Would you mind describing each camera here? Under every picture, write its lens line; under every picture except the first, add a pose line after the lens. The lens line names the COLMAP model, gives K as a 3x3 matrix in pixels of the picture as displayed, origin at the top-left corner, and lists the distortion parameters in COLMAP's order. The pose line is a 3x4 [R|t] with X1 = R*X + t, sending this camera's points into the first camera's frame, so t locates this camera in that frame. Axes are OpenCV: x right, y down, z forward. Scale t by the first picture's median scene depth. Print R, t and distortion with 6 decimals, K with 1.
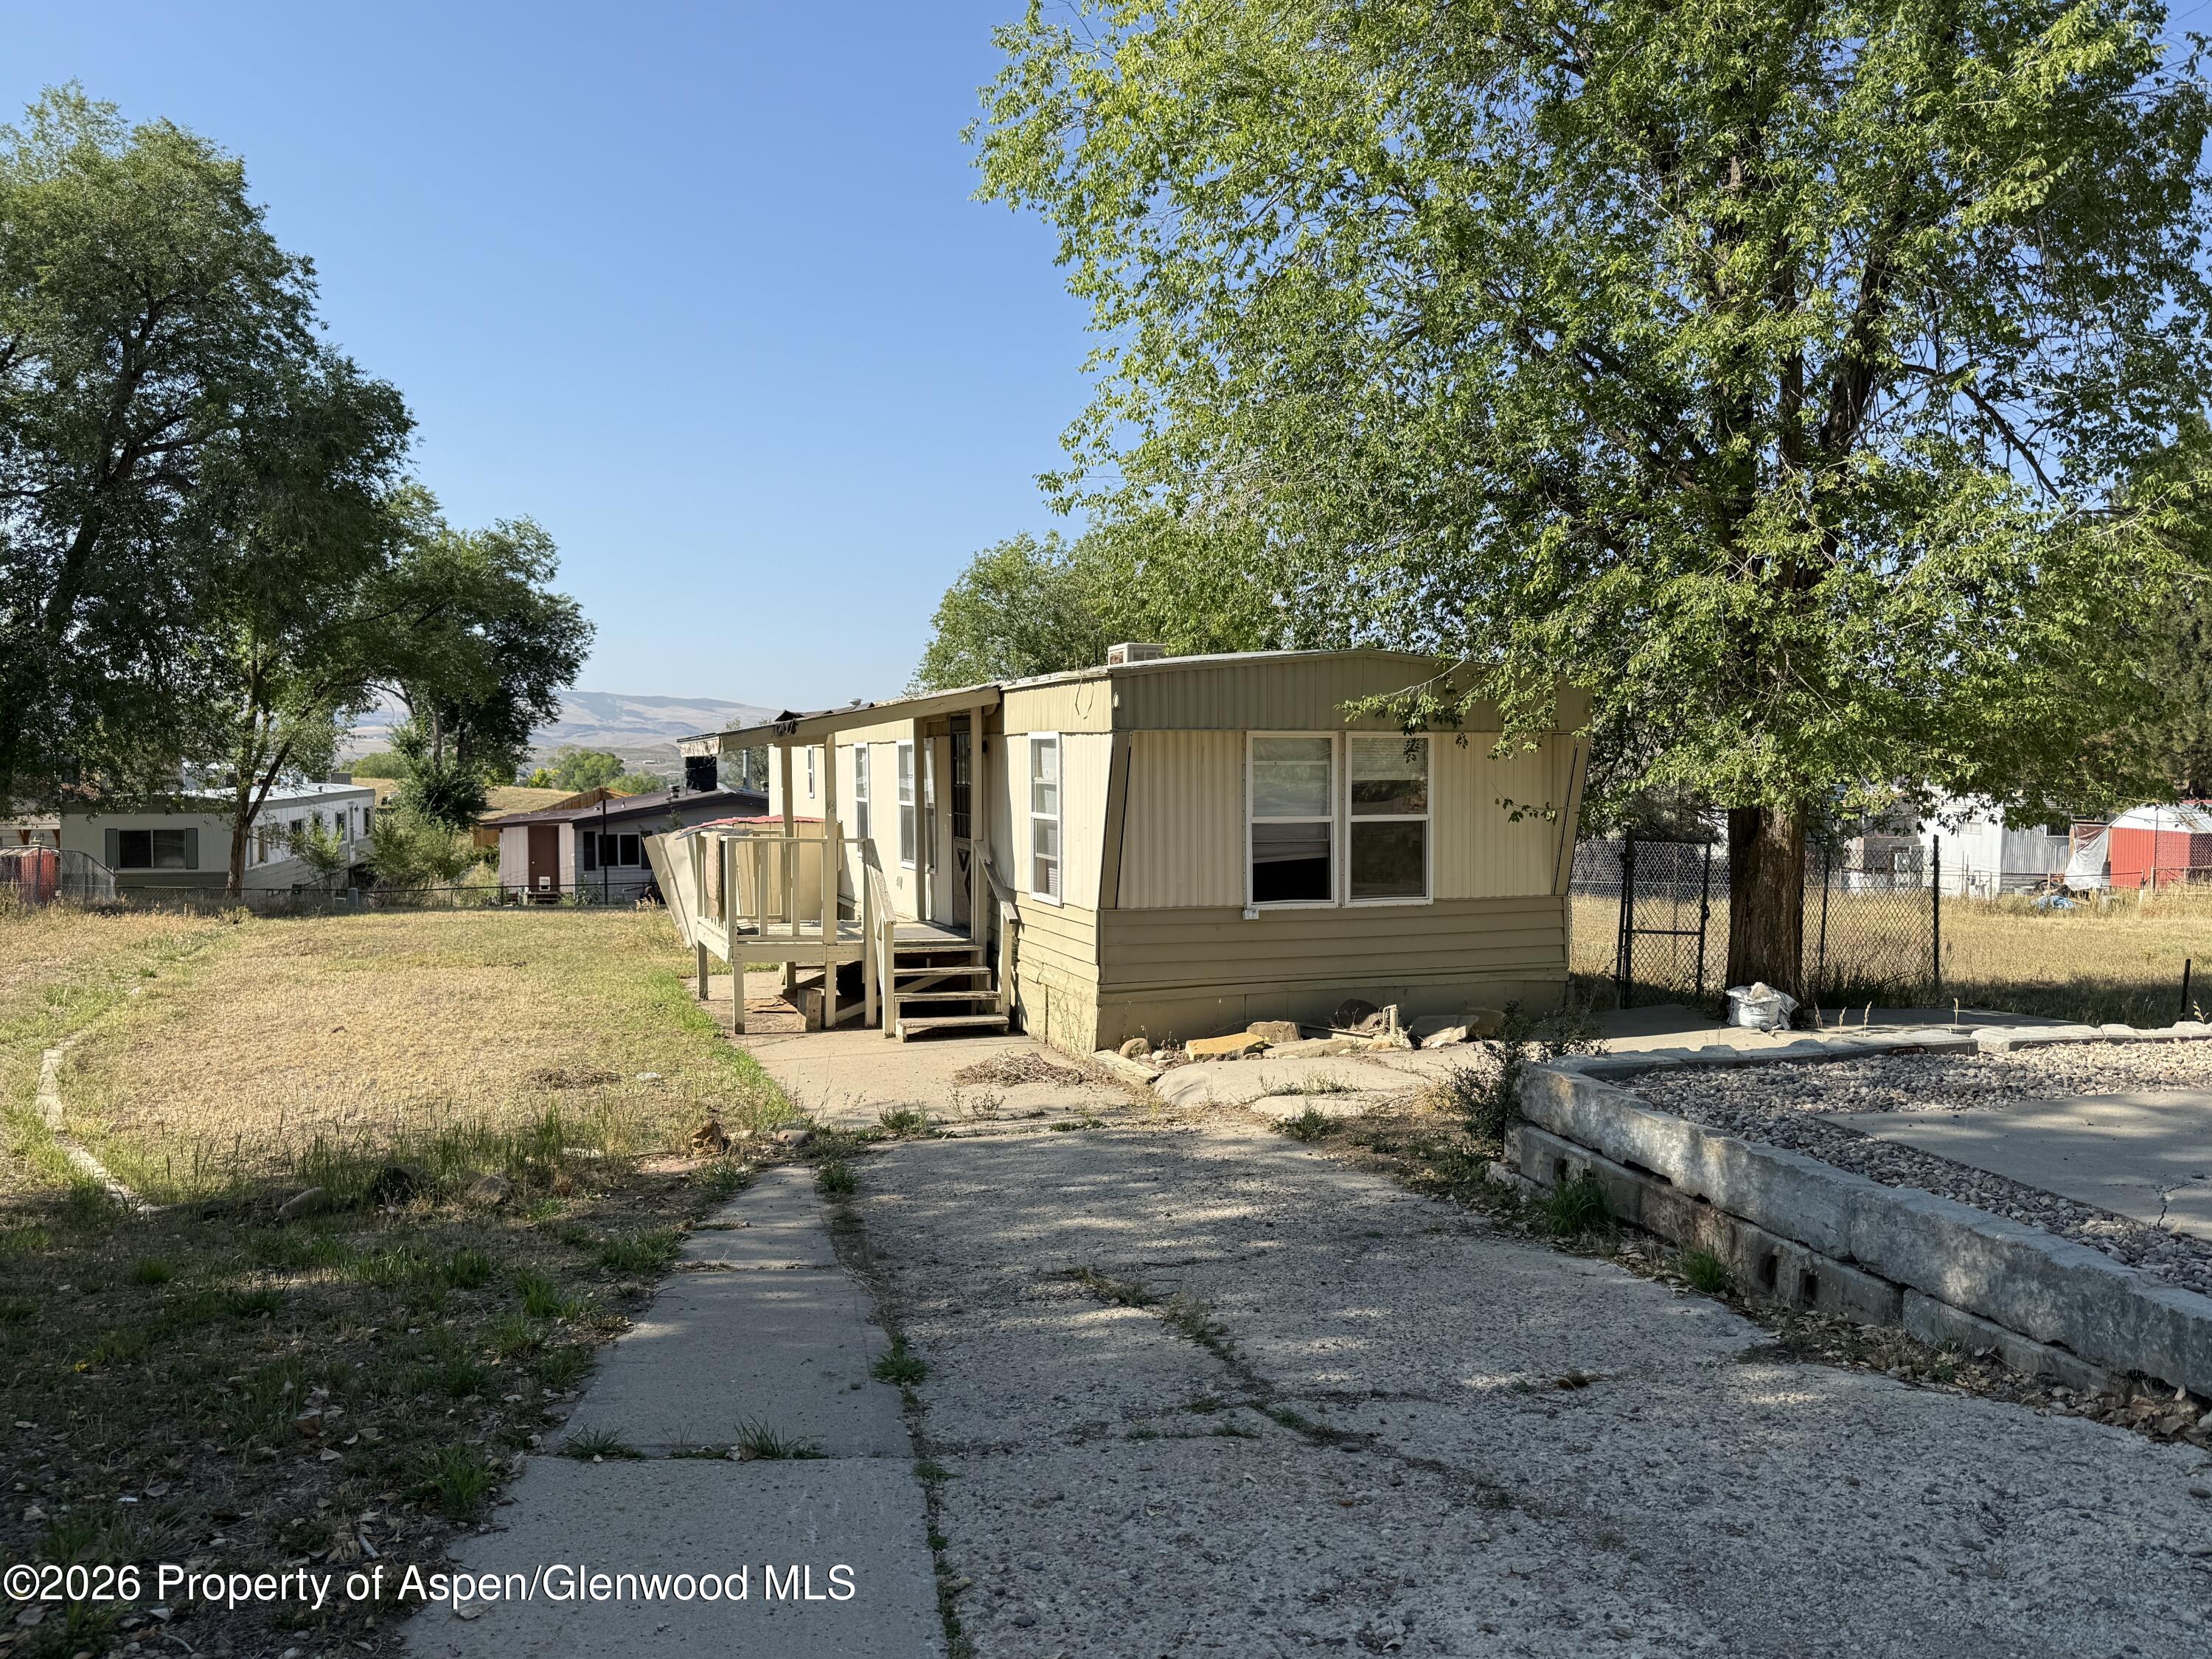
lens RADIAL K [[1709.3, 0, 1153.5], [0, 1709.3, 847.4], [0, 0, 1]] dist [0.080444, -0.106581]
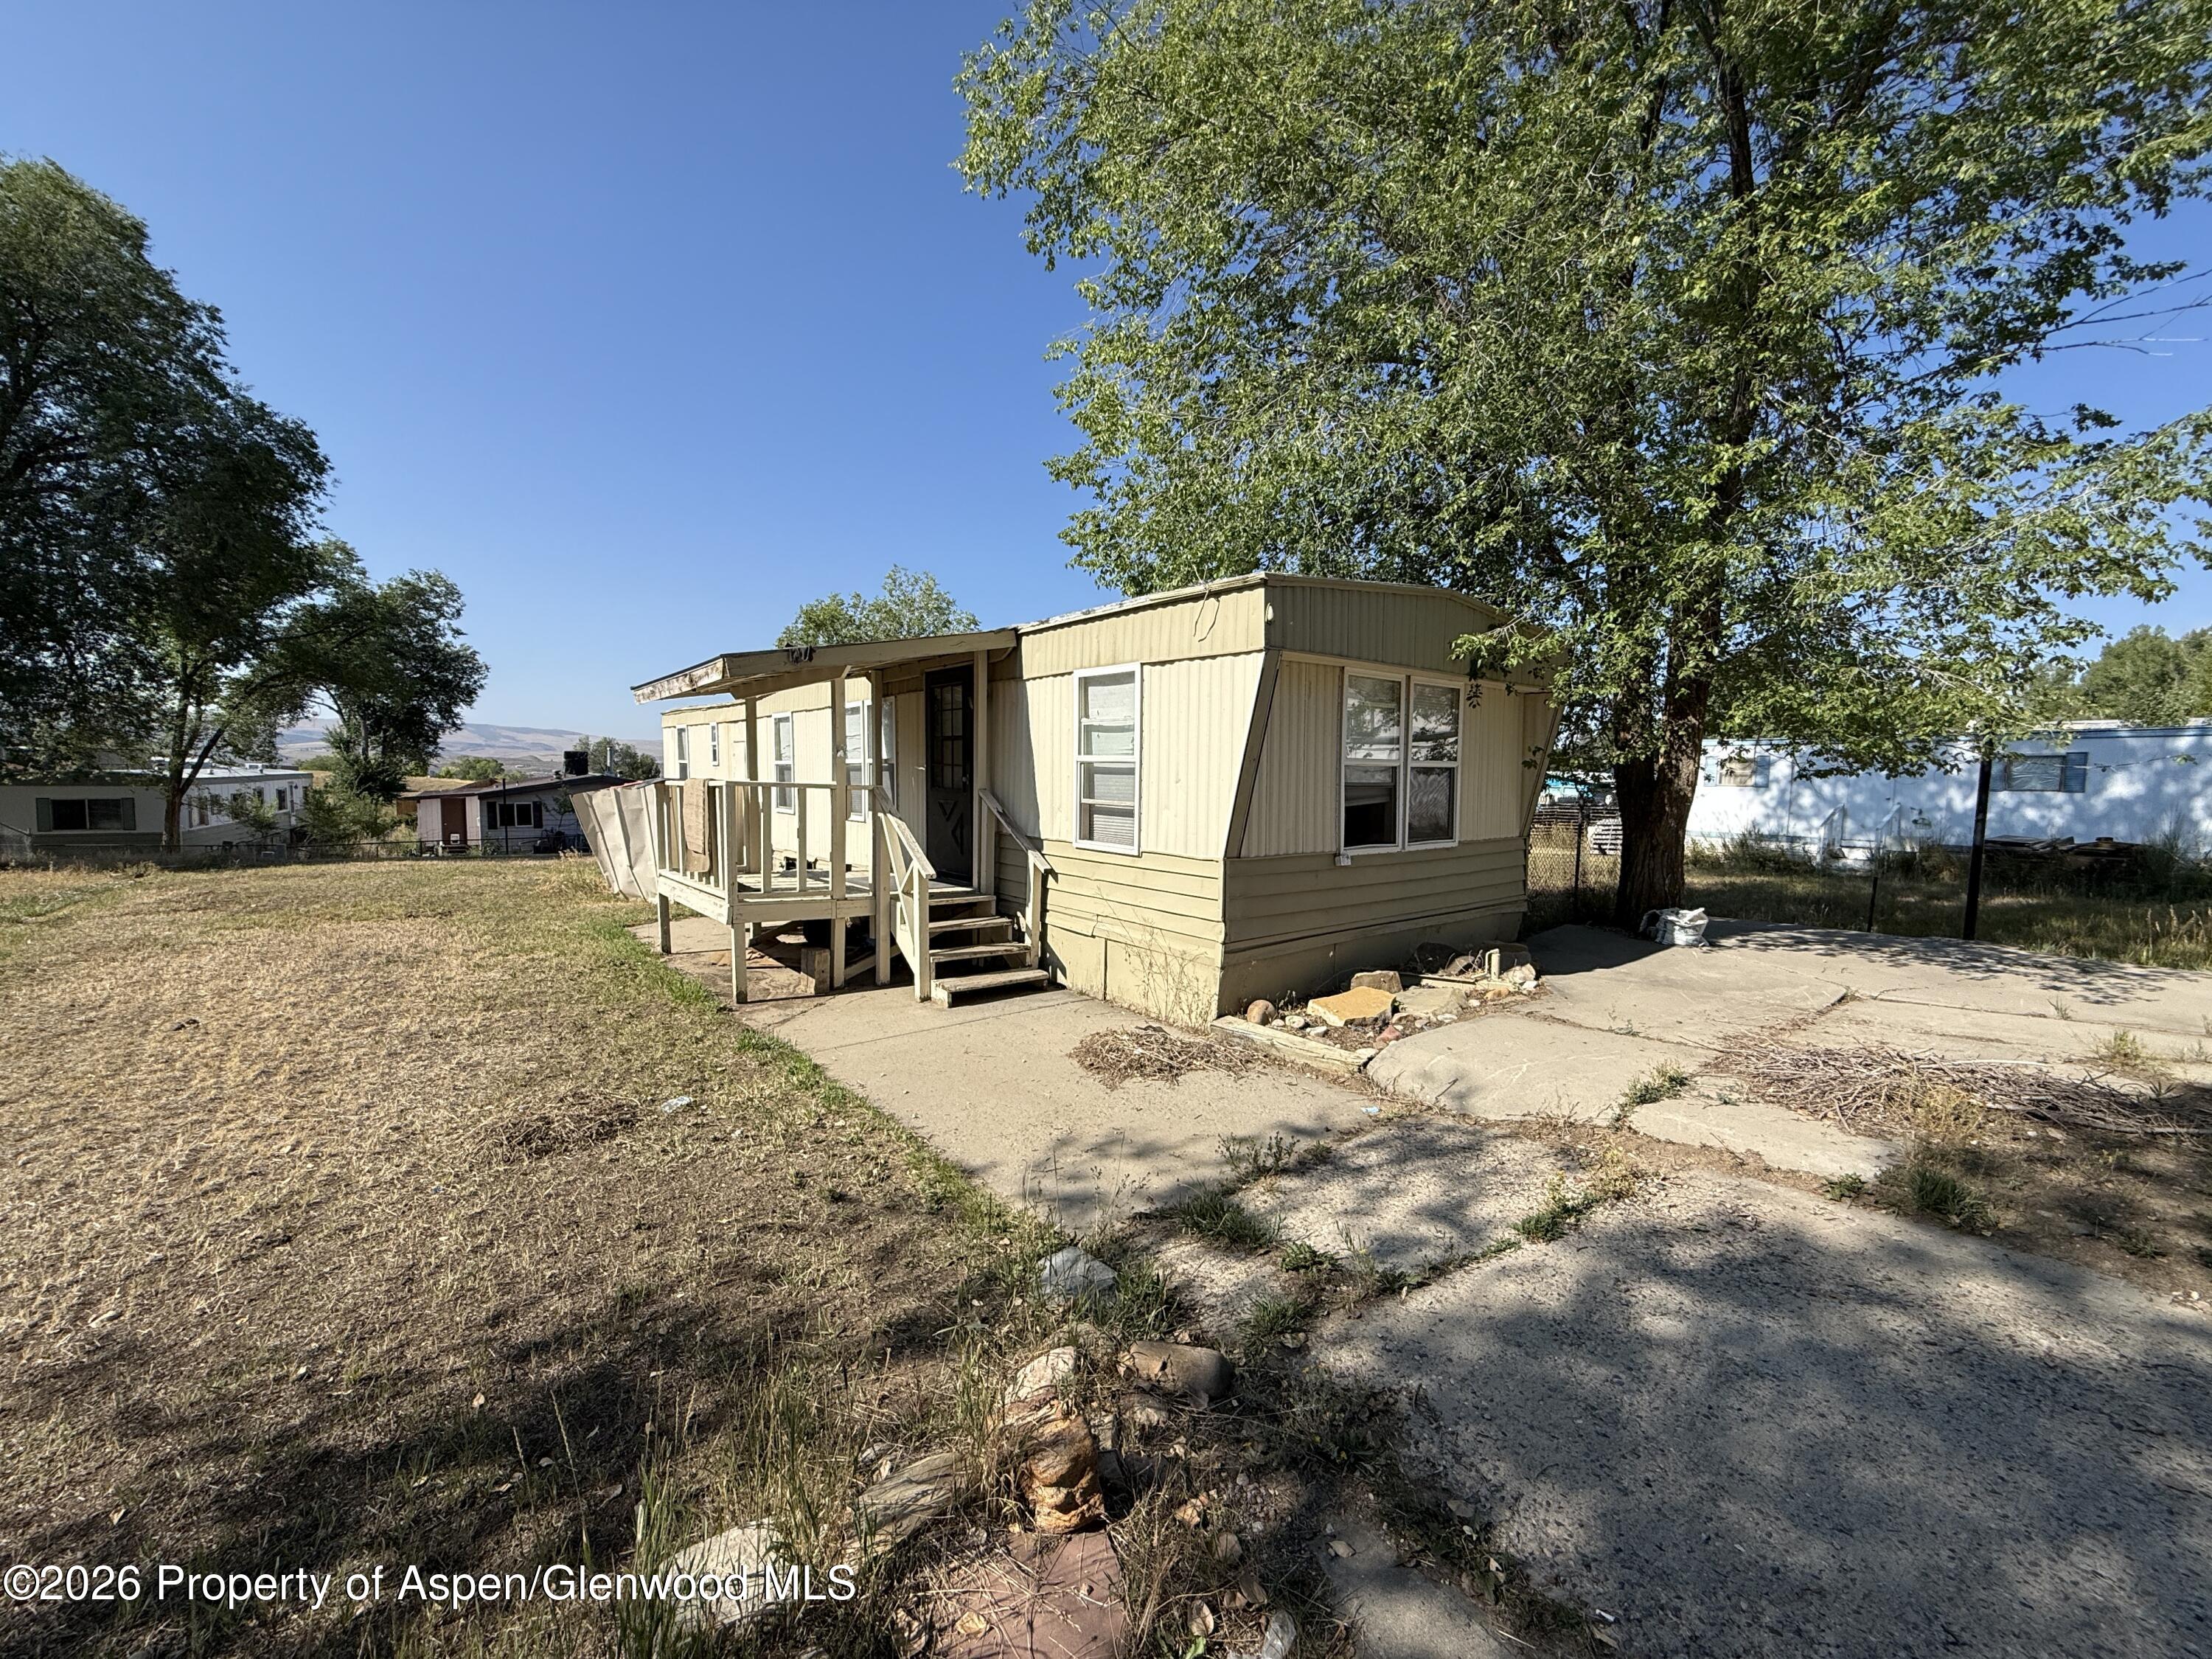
lens RADIAL K [[885.6, 0, 1108.4], [0, 885.6, 840.7], [0, 0, 1]] dist [0.001609, -0.000226]
pose [[0.955355, -0.011564, 0.295233, -0.191402], [0.003421, 0.999600, 0.028084, 0.012058], [-0.295440, -0.025820, 0.955012, 0.501370]]
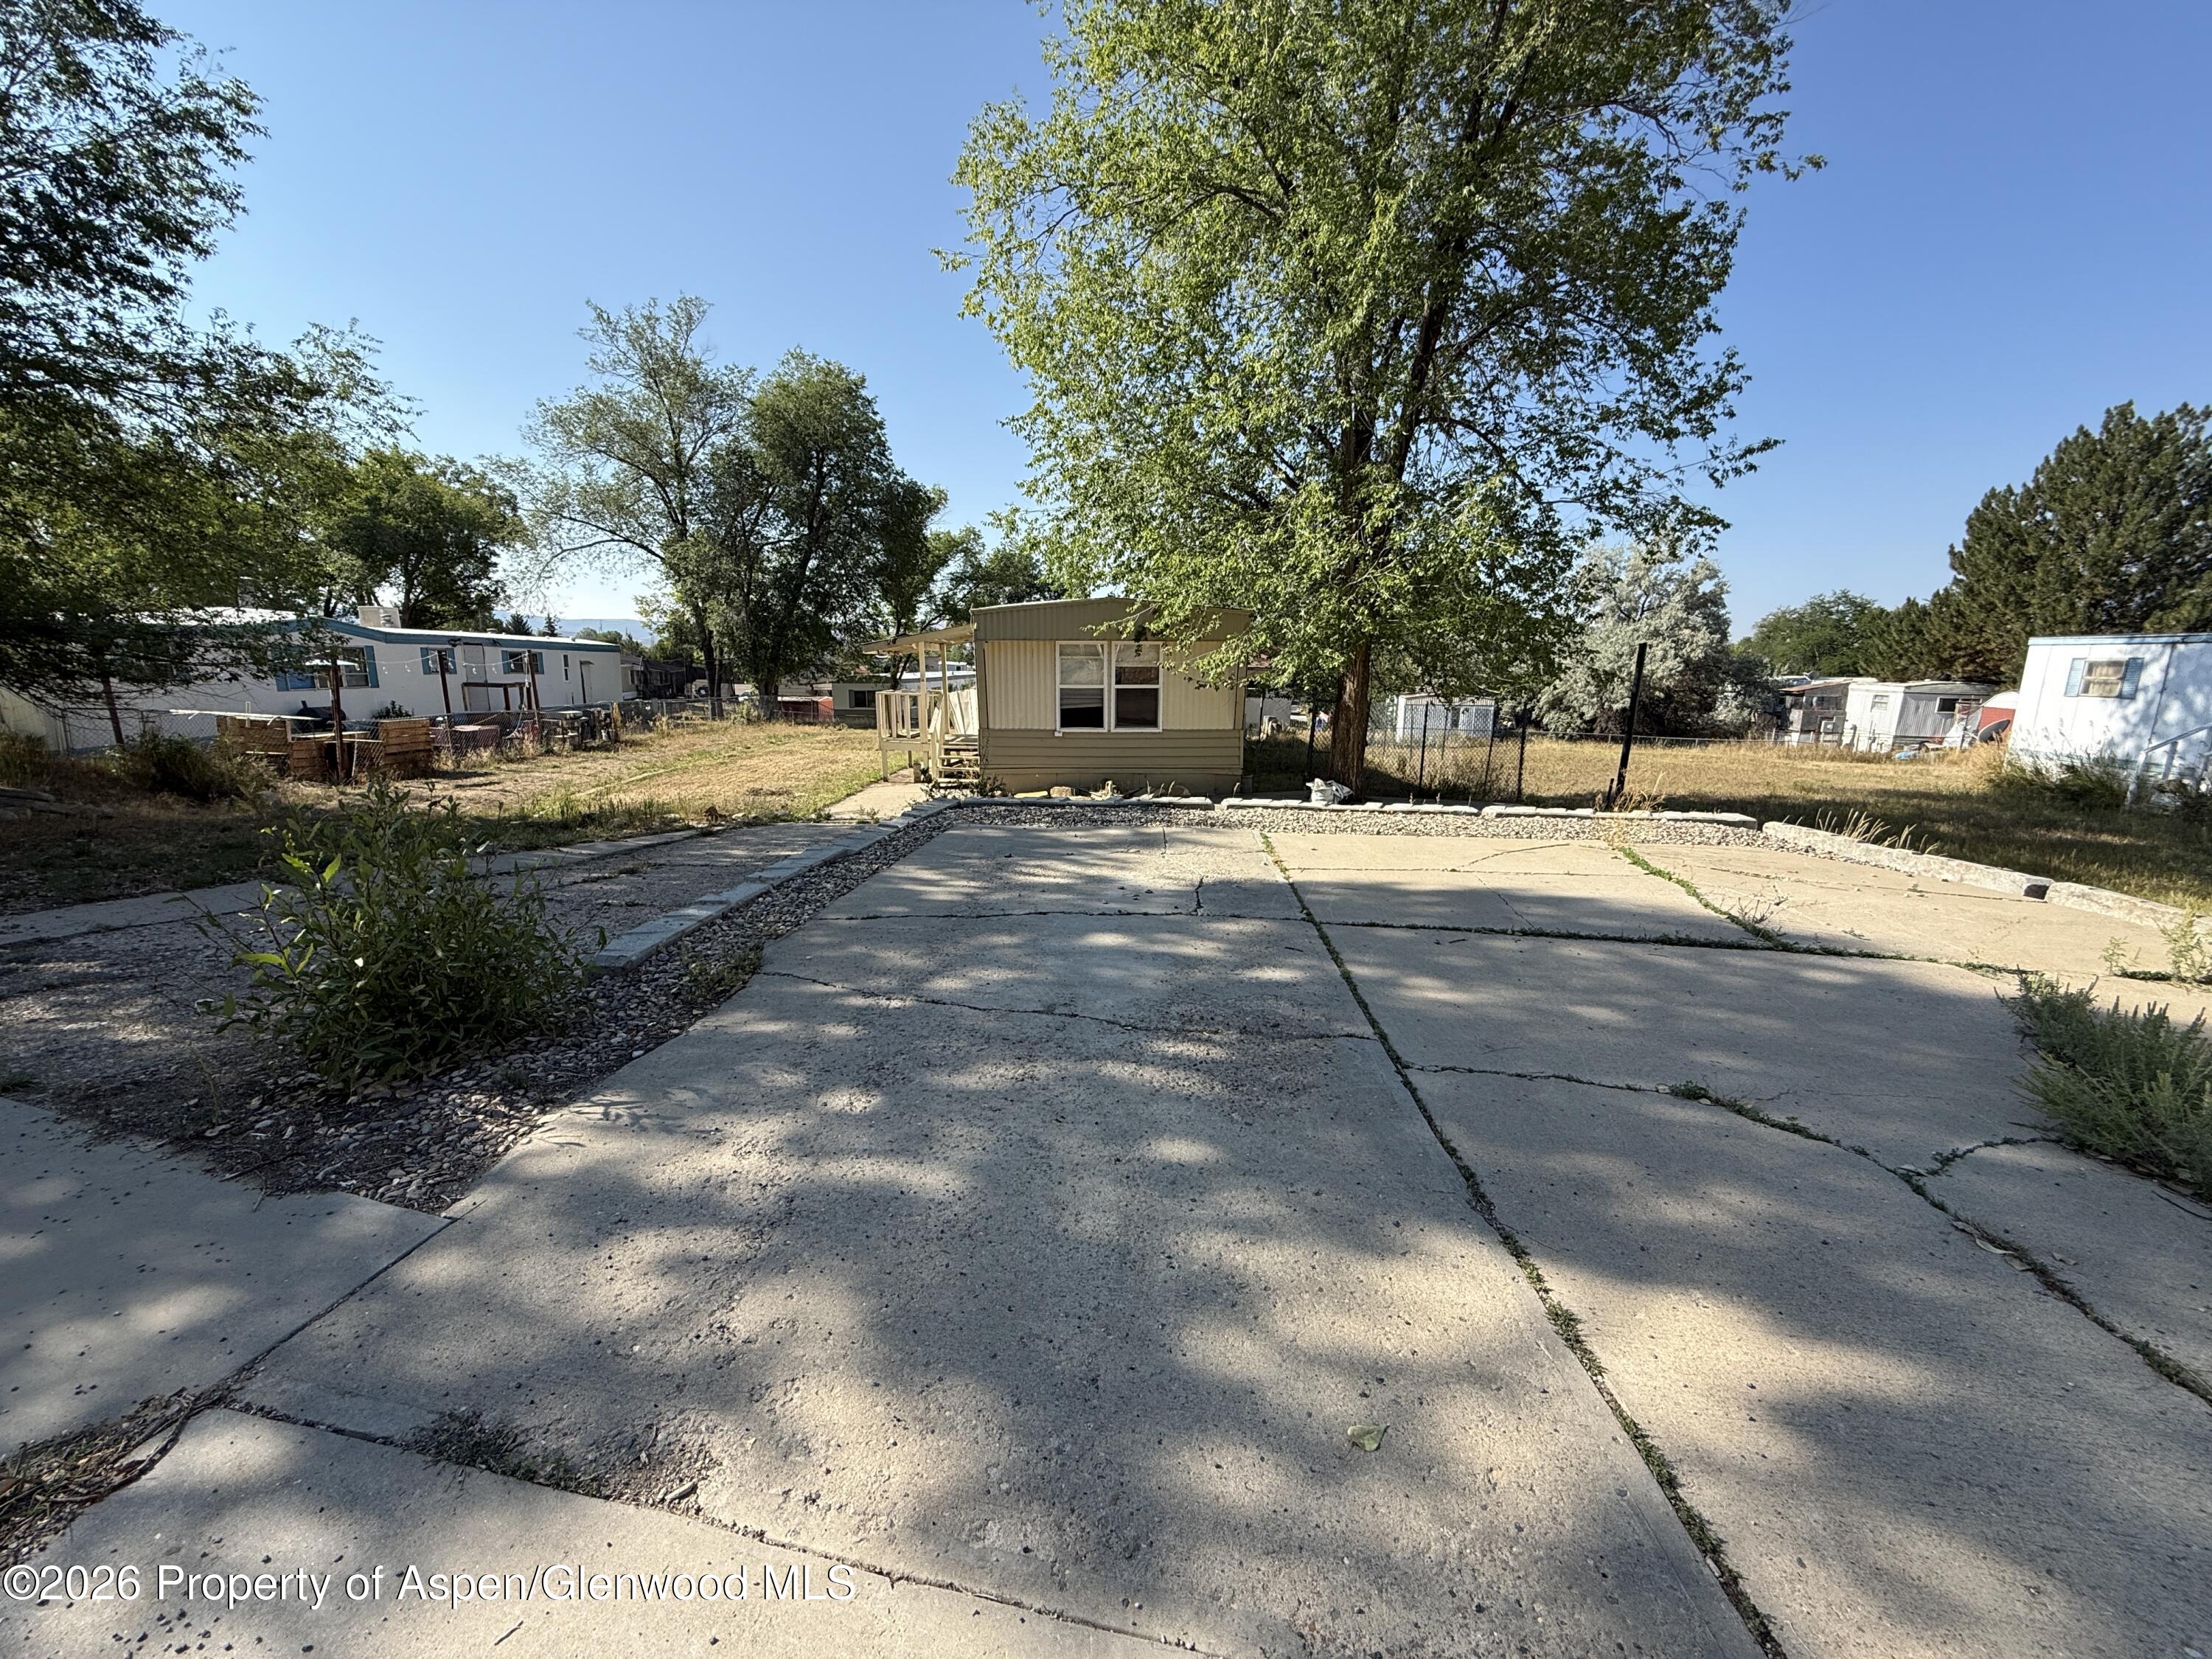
lens RADIAL K [[885.6, 0, 1119.8], [0, 885.6, 848.3], [0, 0, 1]] dist [0.001609, -0.000226]
pose [[0.933117, 0.075491, -0.351559, 0.450762], [-0.019483, 0.986891, 0.160206, 0.003095], [0.359045, -0.142642, 0.922356, 0.027846]]
